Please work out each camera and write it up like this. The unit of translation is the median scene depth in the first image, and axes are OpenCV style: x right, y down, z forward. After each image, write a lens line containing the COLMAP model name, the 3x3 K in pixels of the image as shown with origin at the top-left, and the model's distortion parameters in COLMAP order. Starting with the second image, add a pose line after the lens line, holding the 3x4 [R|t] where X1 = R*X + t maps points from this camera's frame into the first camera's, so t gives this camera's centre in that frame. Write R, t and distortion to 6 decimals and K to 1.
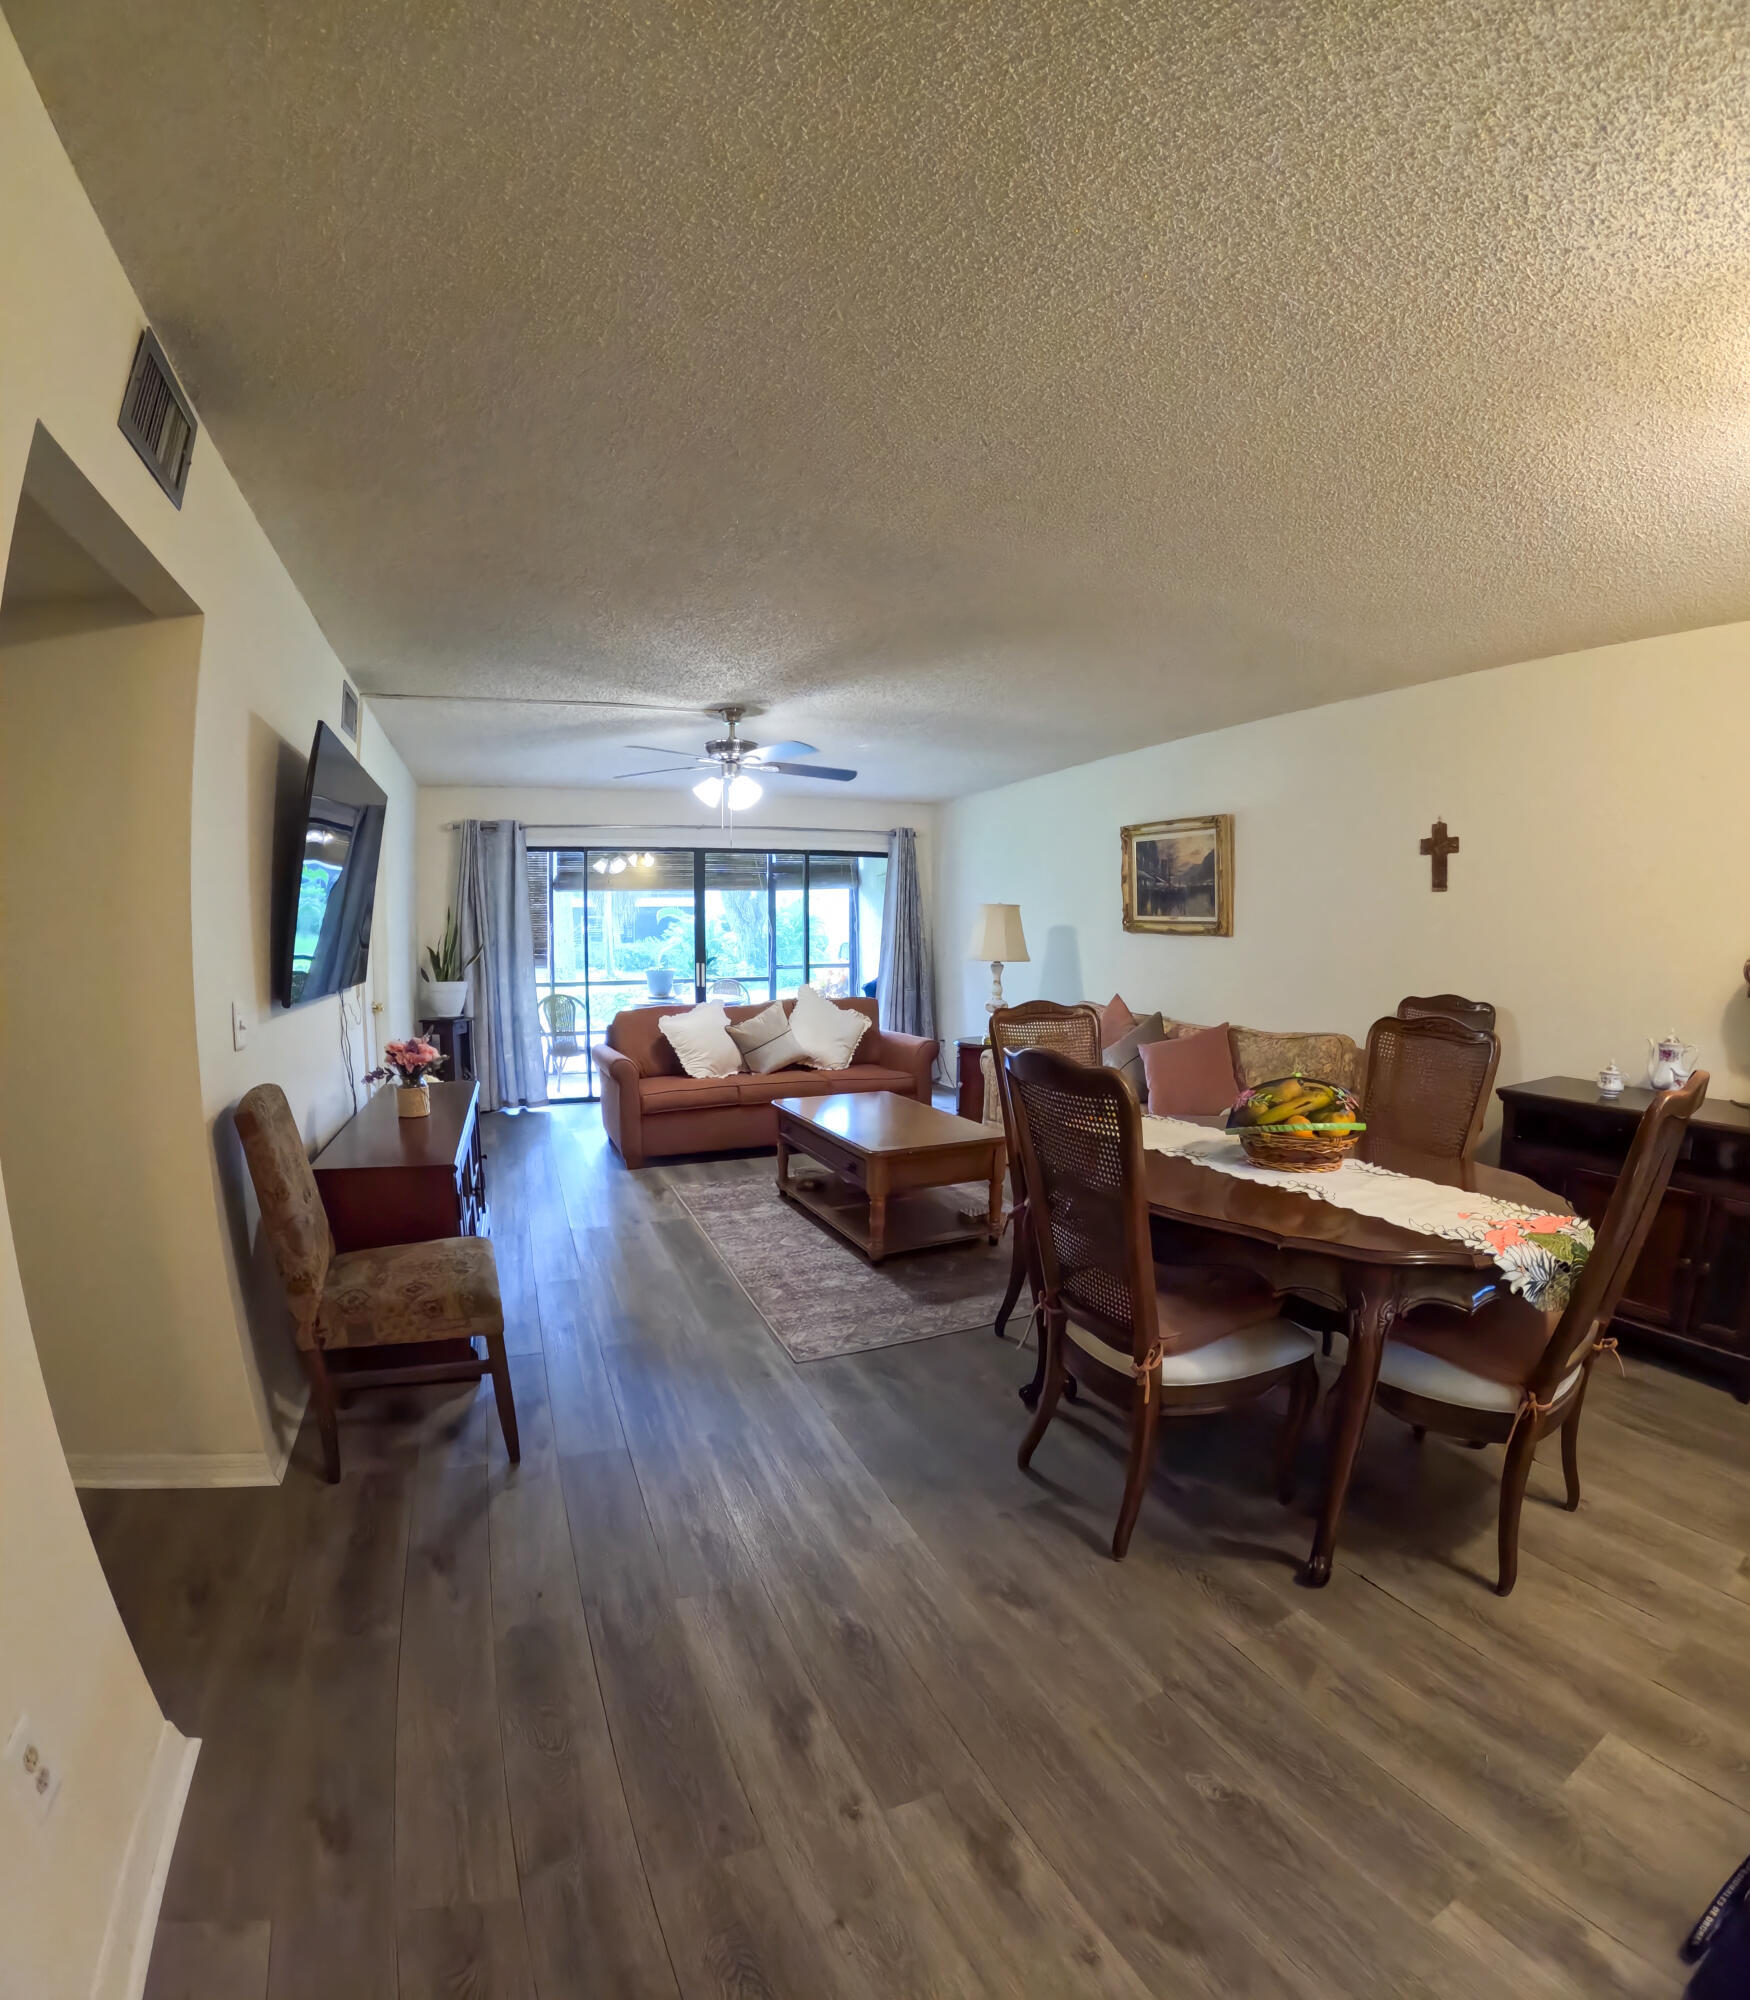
lens RADIAL K [[929.2, 0, 875.0], [0, 929.2, 1000.0], [0, 0, 1]] dist [-0.149713, 0.000520]
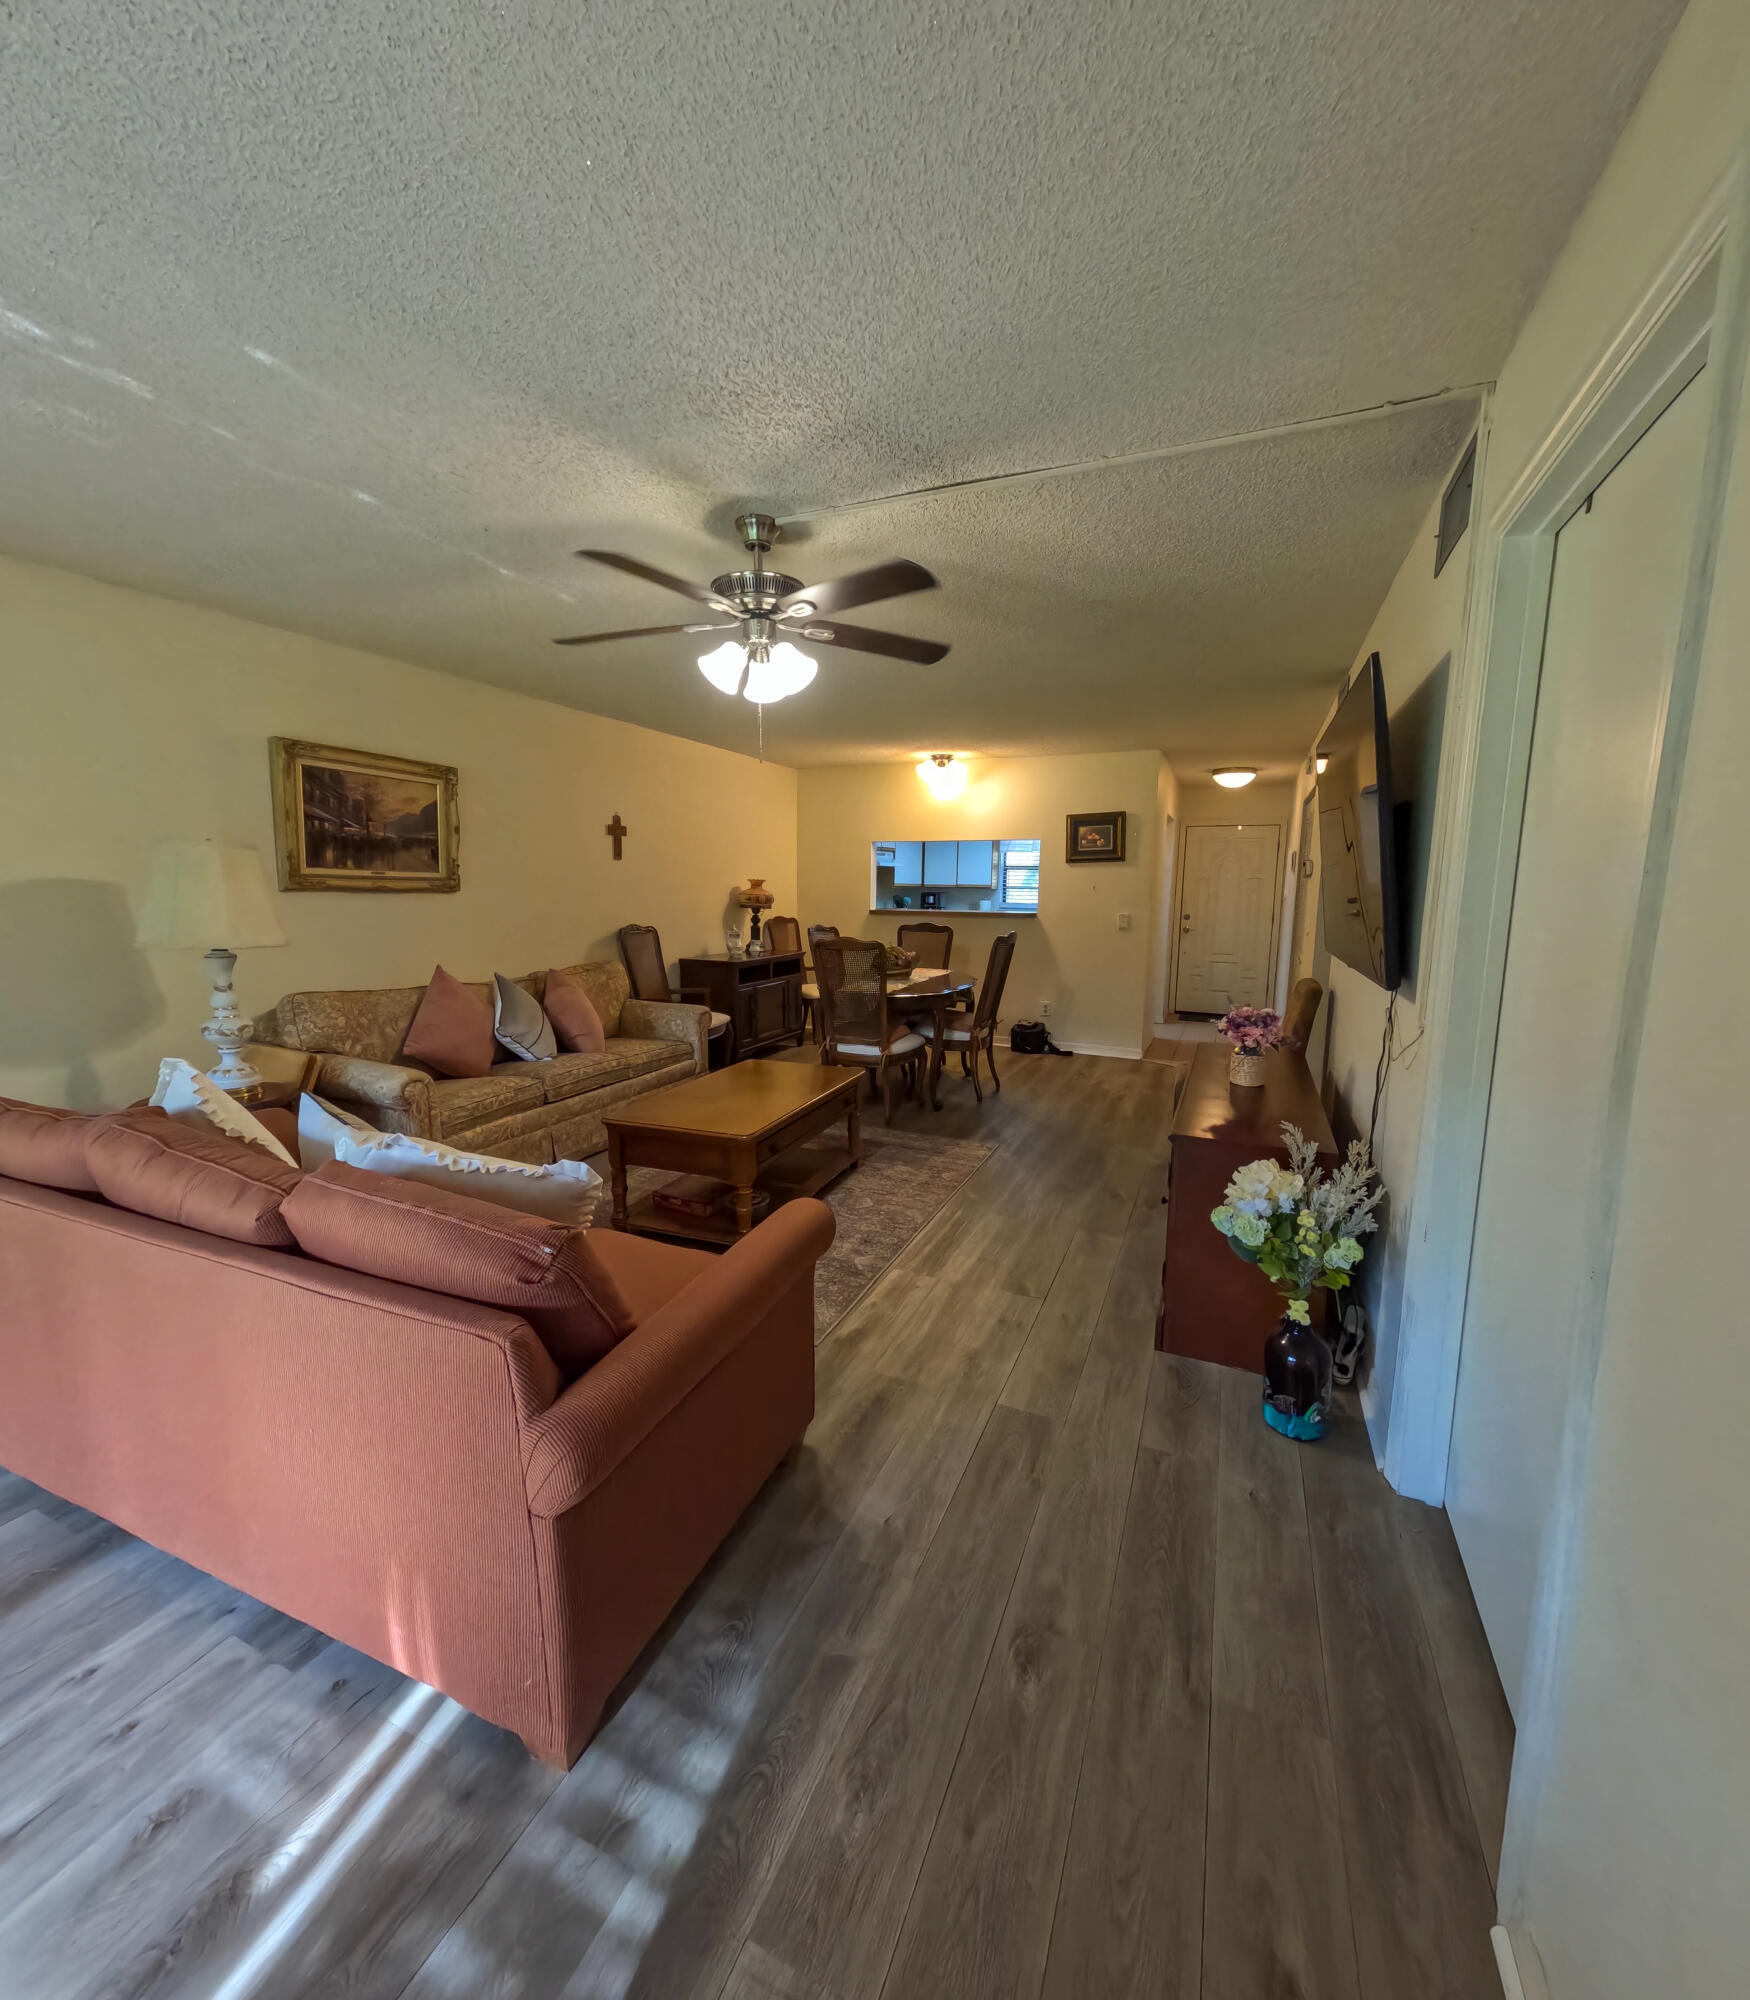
lens RADIAL K [[832.3, 0, 875.0], [0, 832.3, 1000.0], [0, 0, 1]] dist [0.001559, 0.000351]
pose [[-0.696060, -0.107035, 0.709961, -0.602337], [0.047486, 0.979797, 0.194273, -0.109476], [-0.716412, 0.168939, -0.676915, 1.303981]]
